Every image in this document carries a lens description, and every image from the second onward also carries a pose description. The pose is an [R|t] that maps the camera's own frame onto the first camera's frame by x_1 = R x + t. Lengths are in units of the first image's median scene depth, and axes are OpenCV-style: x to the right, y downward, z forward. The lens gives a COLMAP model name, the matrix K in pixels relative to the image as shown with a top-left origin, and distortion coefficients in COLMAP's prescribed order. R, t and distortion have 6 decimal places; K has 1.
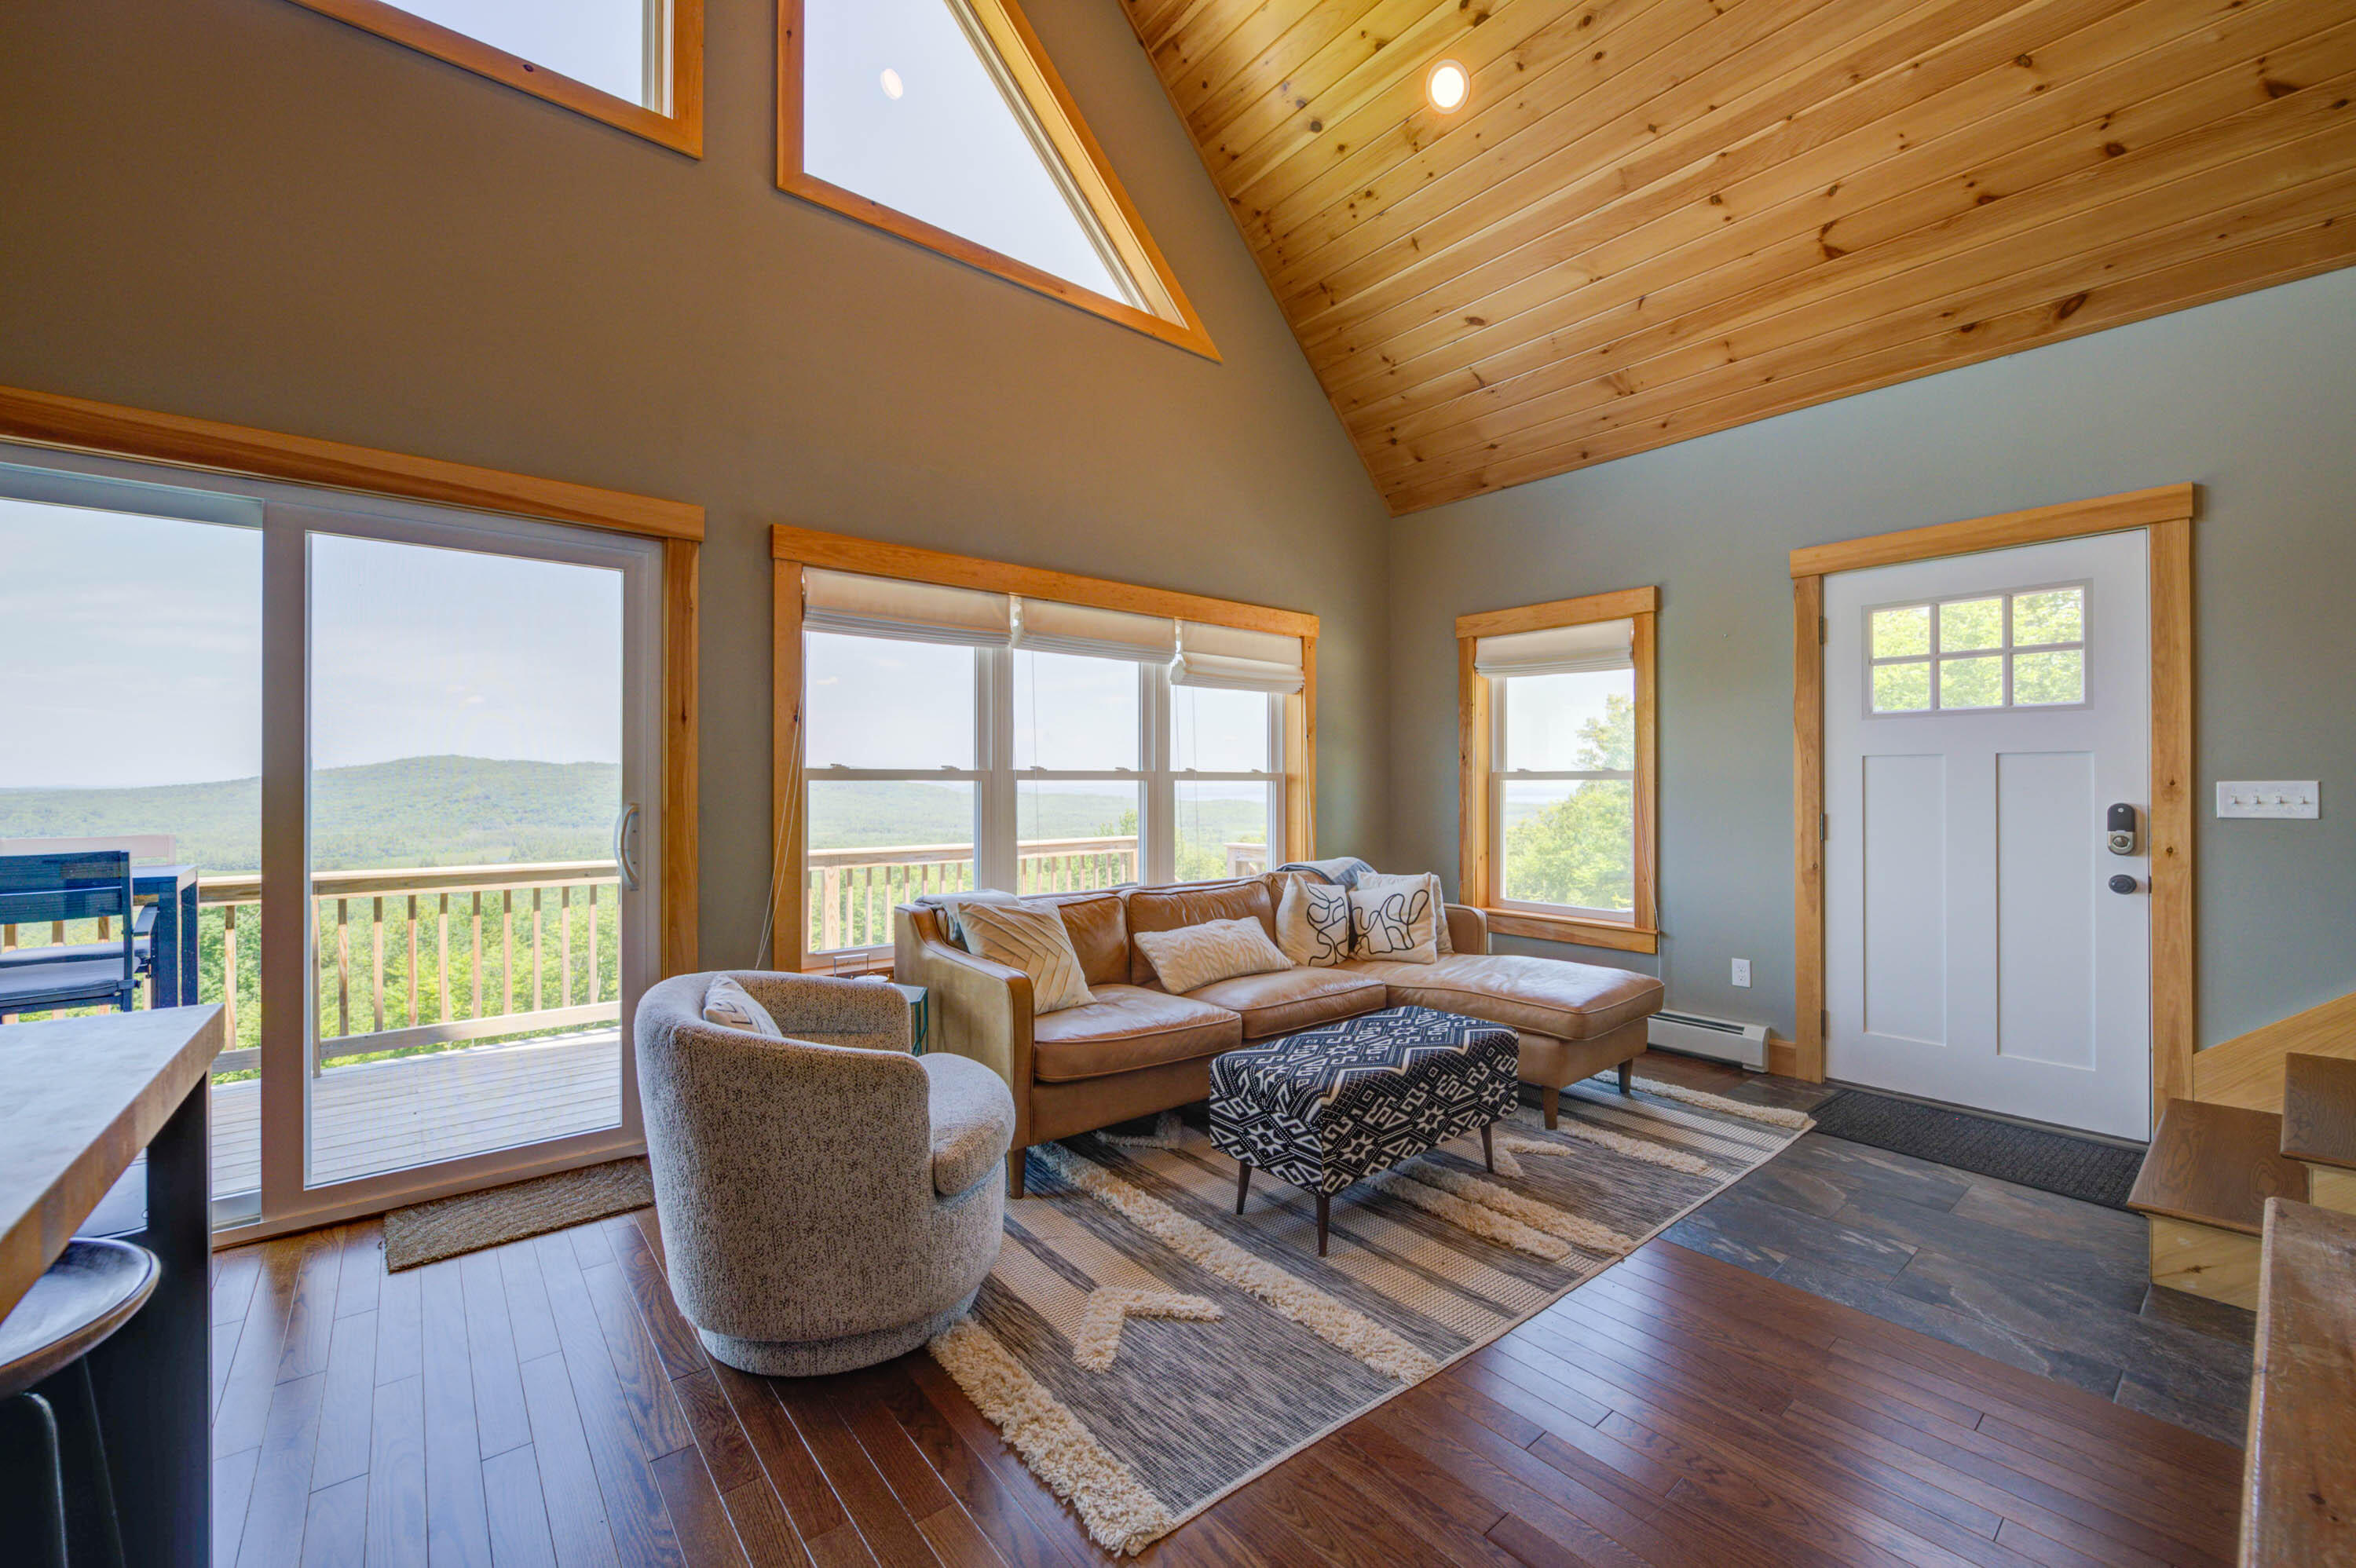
lens RADIAL K [[930.5, 0, 1174.2], [0, 930.5, 781.1], [0, 0, 1]] dist [-0.003316, -0.001803]
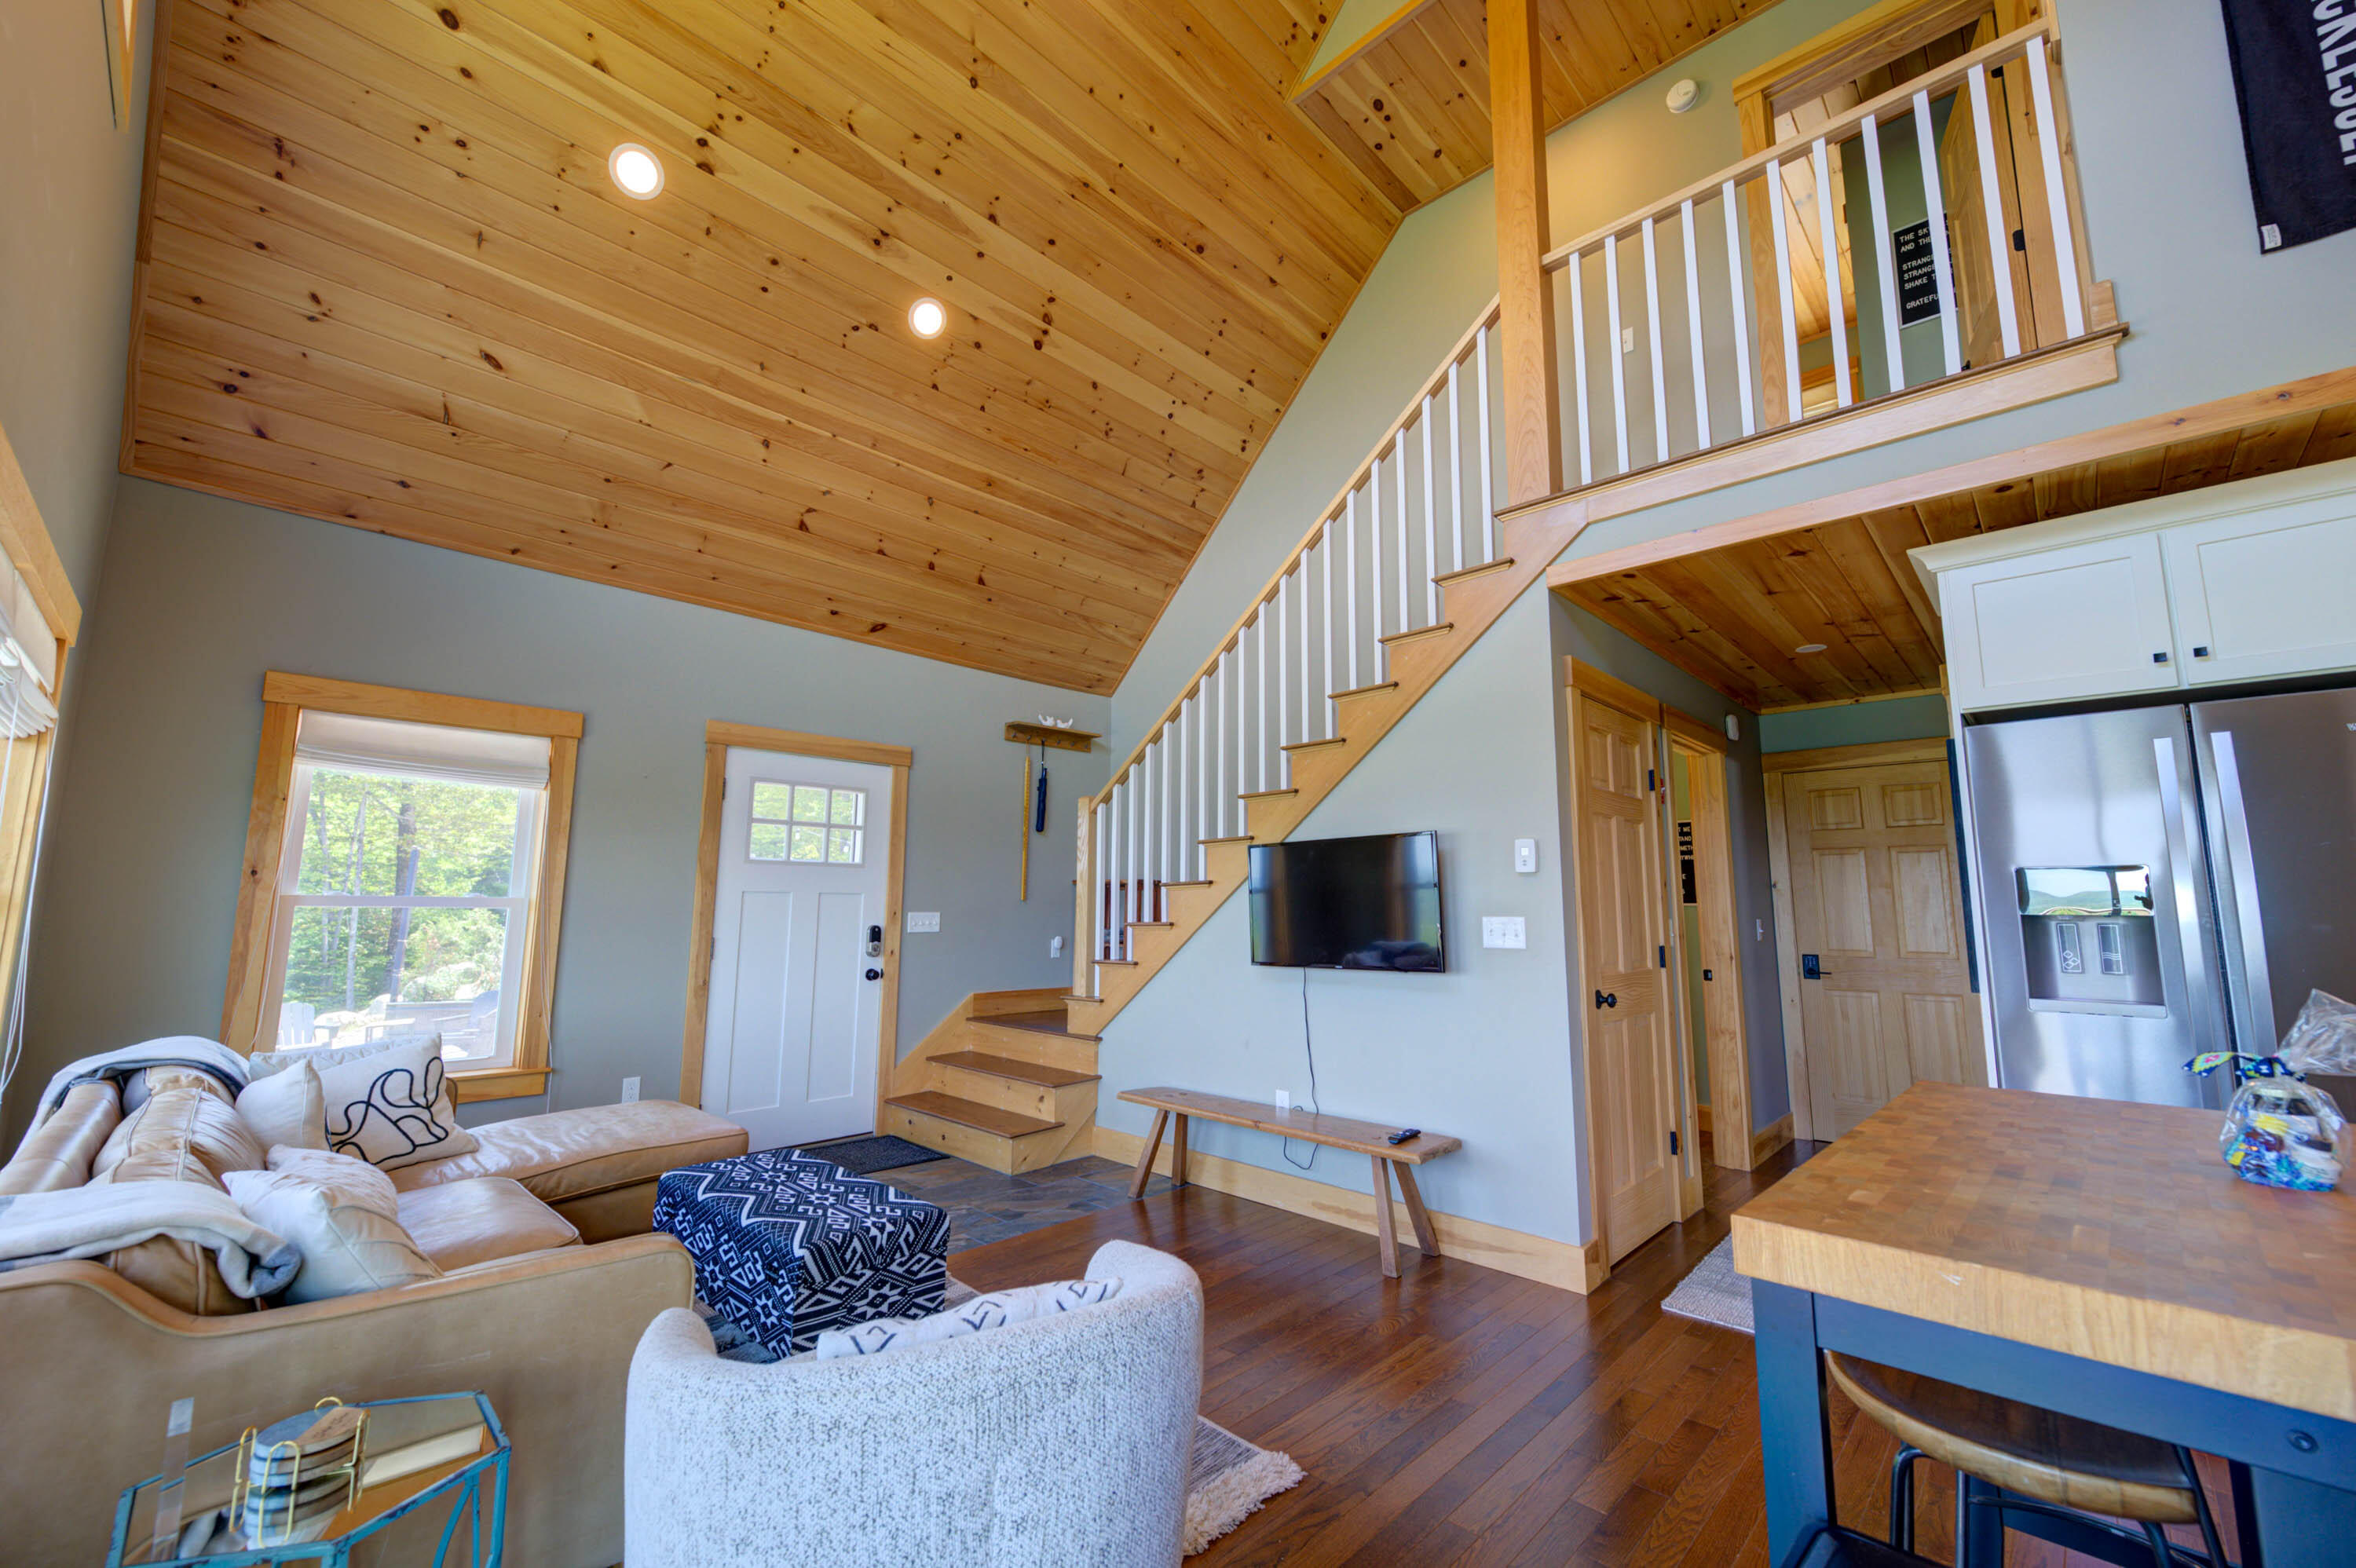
lens RADIAL K [[930.5, 0, 1181.2], [0, 930.5, 779.1], [0, 0, 1]] dist [-0.003316, -0.001803]
pose [[-0.116806, 0.139344, 0.983331, -0.618192], [-0.008832, 0.989924, -0.141327, -0.004100], [-0.993115, -0.025192, -0.114398, 0.541610]]
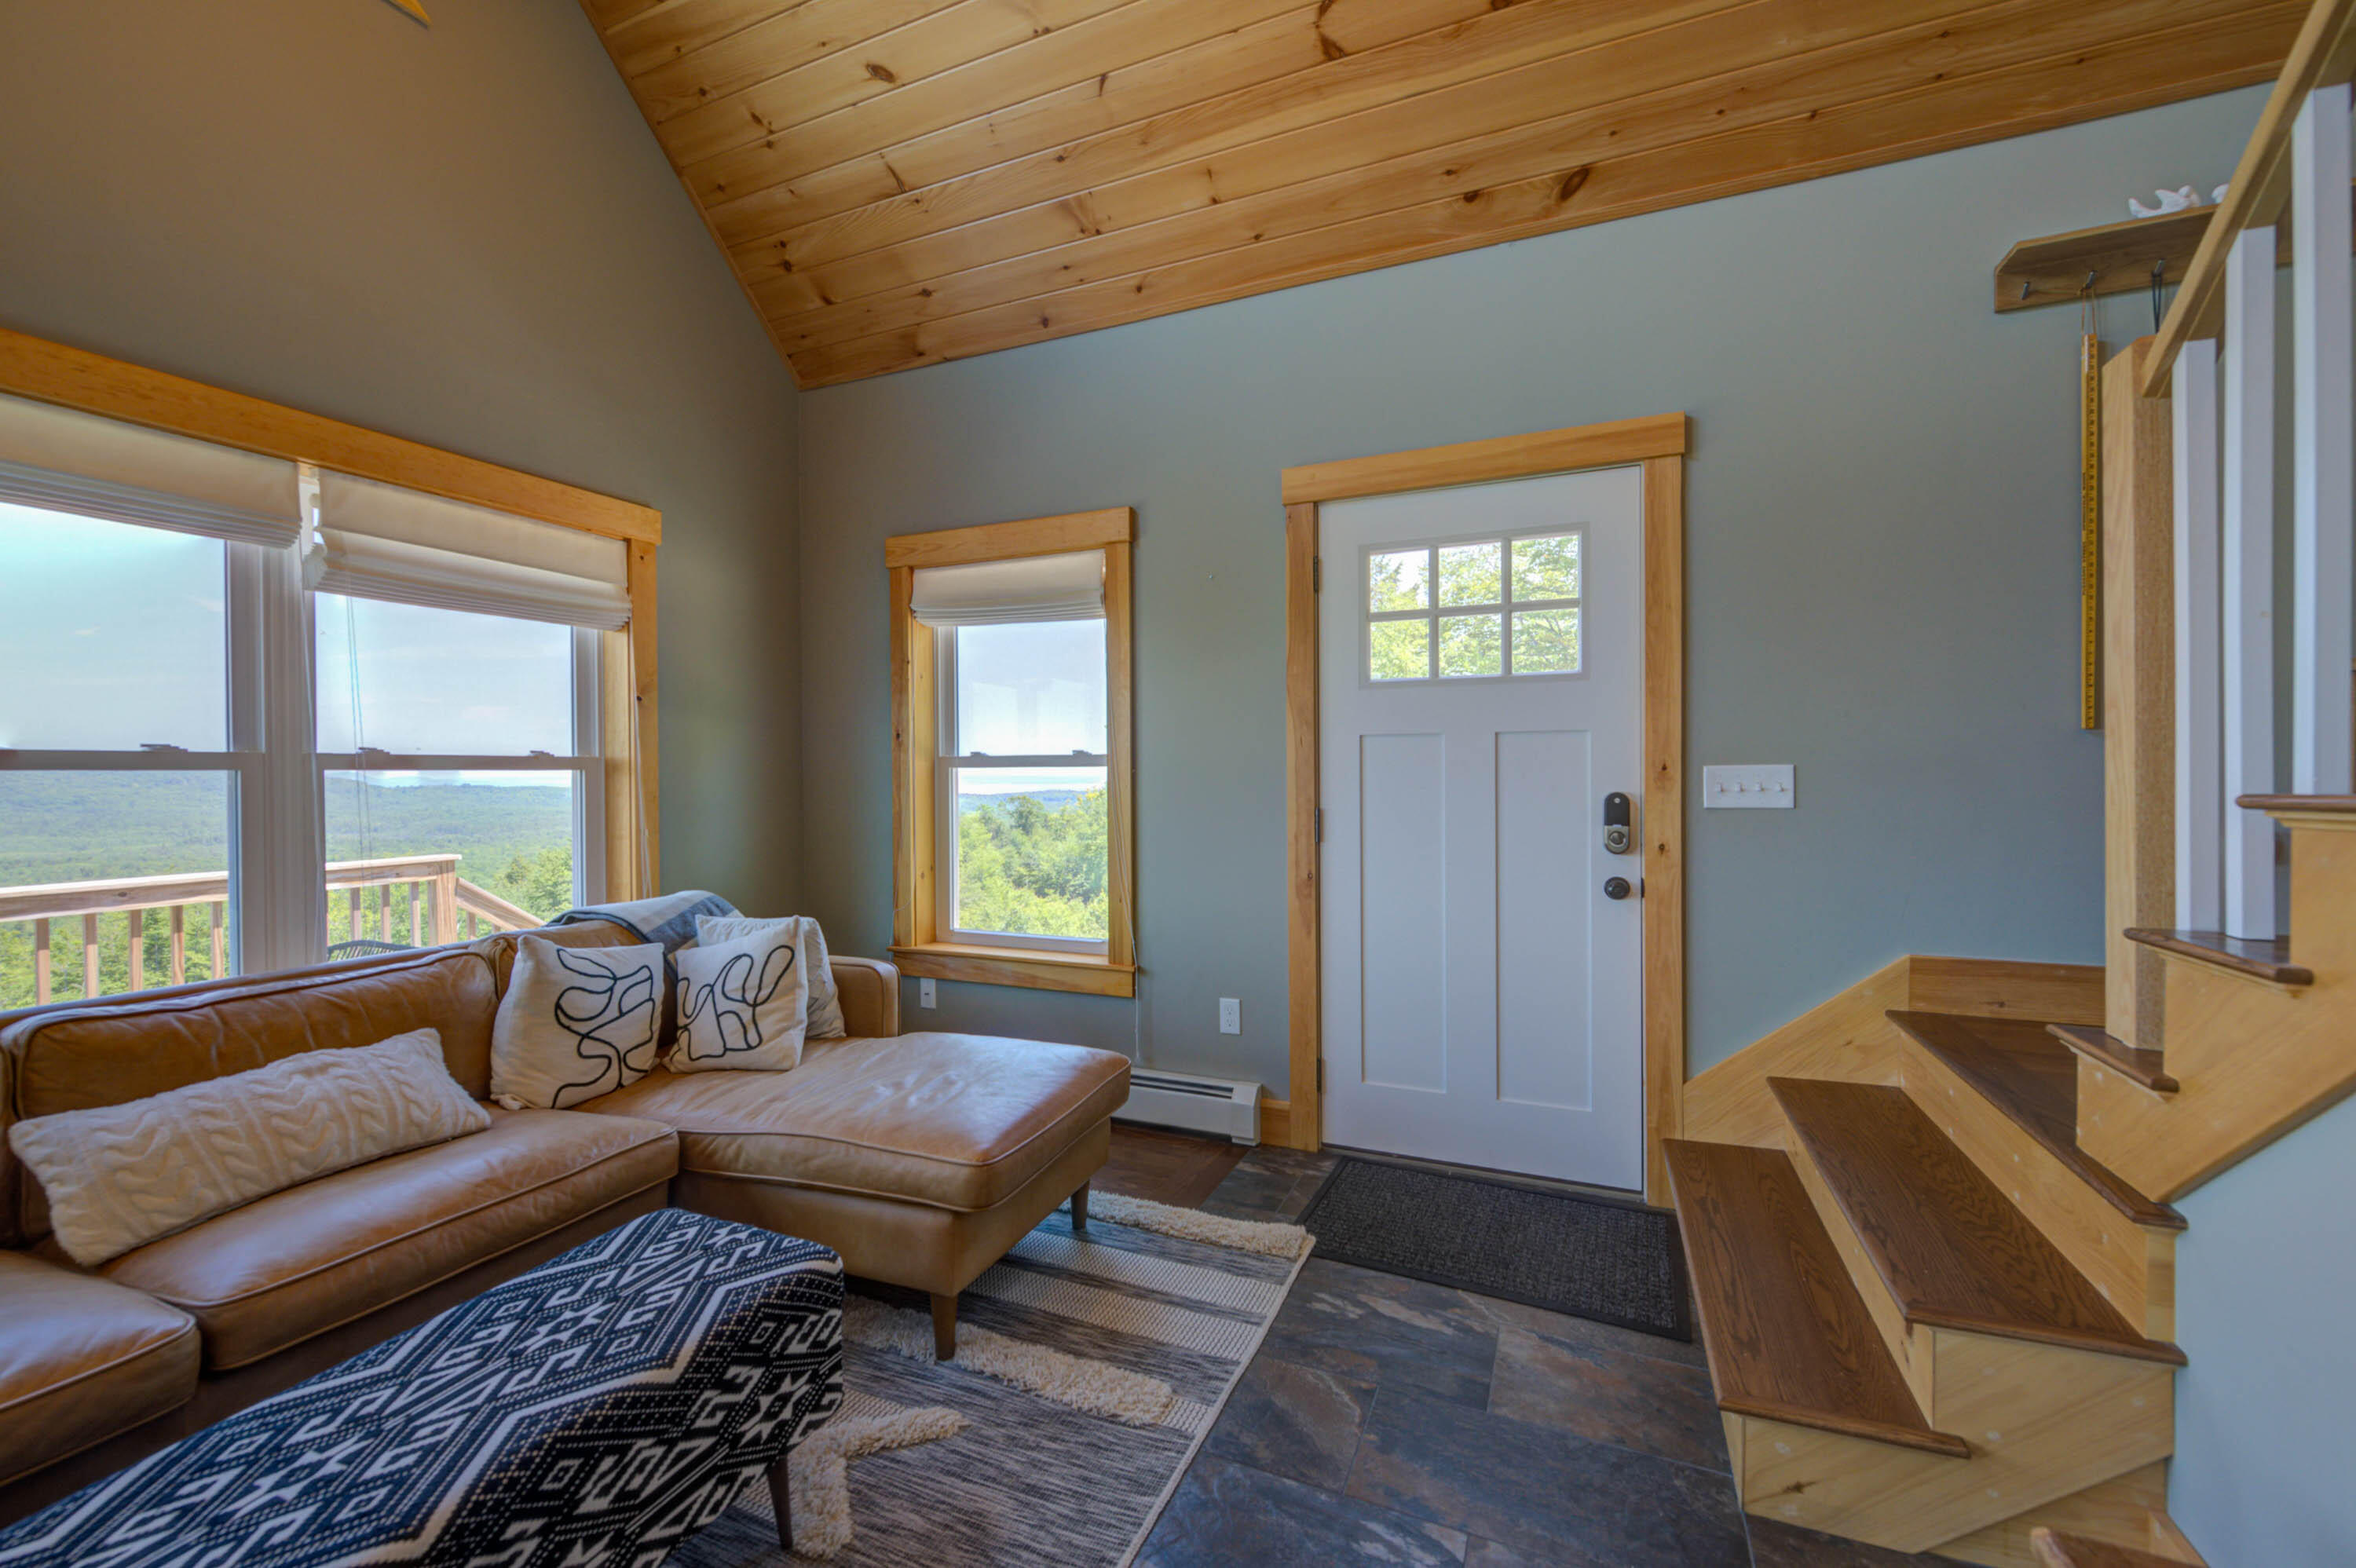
lens RADIAL K [[930.5, 0, 1179.4], [0, 930.5, 784.2], [0, 0, 1]] dist [-0.003316, -0.001803]
pose [[0.888155, -0.011592, 0.459398, 0.237891], [0.004449, 0.999852, 0.016628, 0.000818], [-0.459523, -0.012725, 0.888075, 0.362611]]
